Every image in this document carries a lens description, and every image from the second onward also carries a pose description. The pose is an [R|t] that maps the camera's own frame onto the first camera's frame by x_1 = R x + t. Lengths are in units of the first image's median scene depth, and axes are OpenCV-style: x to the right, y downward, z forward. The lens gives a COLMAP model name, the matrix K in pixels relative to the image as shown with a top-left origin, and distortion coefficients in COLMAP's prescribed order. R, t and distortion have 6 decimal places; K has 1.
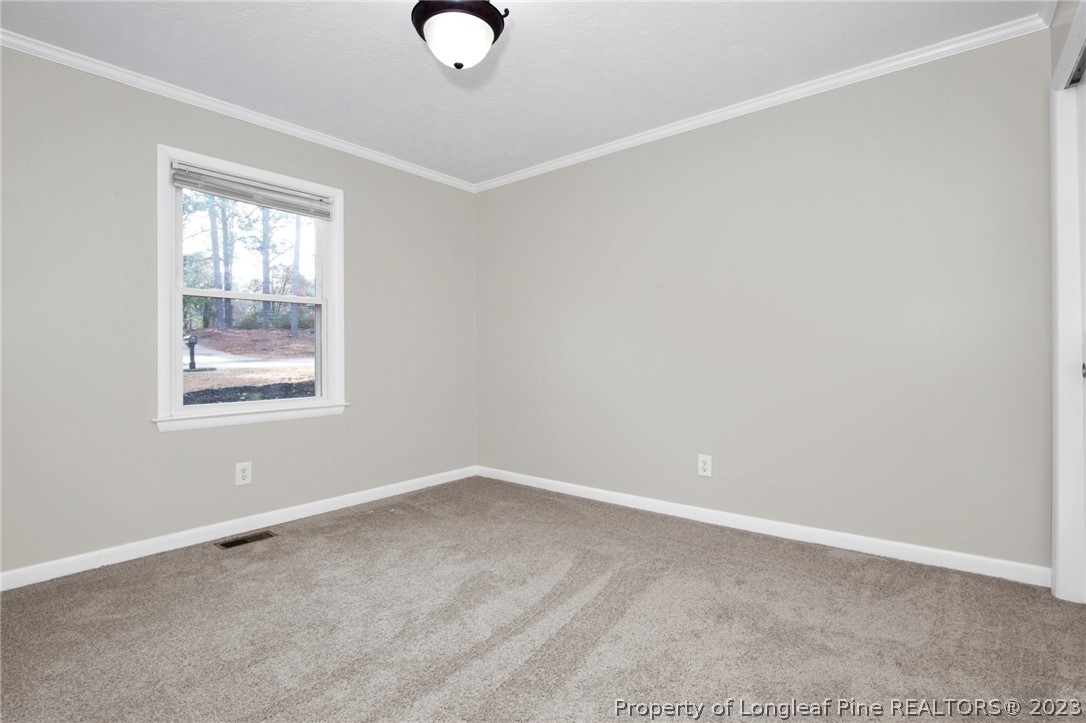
lens RADIAL K [[510.3, 0, 545.2], [0, 510.3, 357.2], [0, 0, 1]] dist [-0.014861, 0.000629]
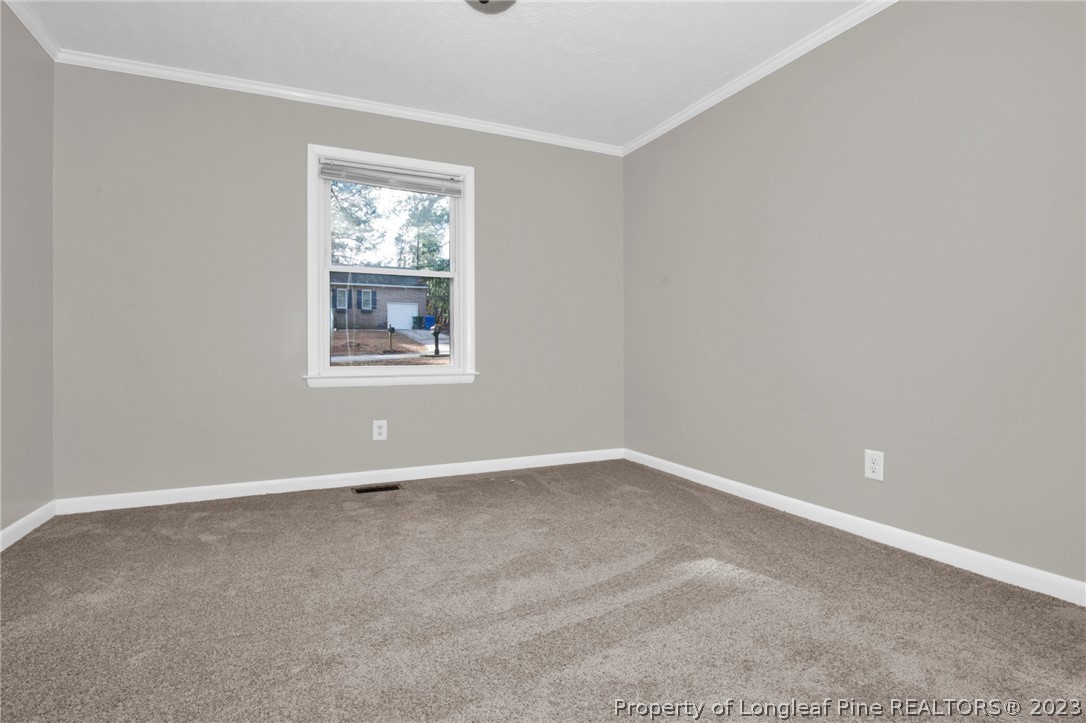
lens RADIAL K [[524.2, 0, 608.9], [0, 524.2, 362.7], [0, 0, 1]] dist [-0.011090, 0.000750]
pose [[0.906761, 0.004143, -0.421624, 0.355517], [-0.003205, 0.999991, 0.002933, 0.077159], [0.421632, -0.001308, 0.906766, 0.172775]]
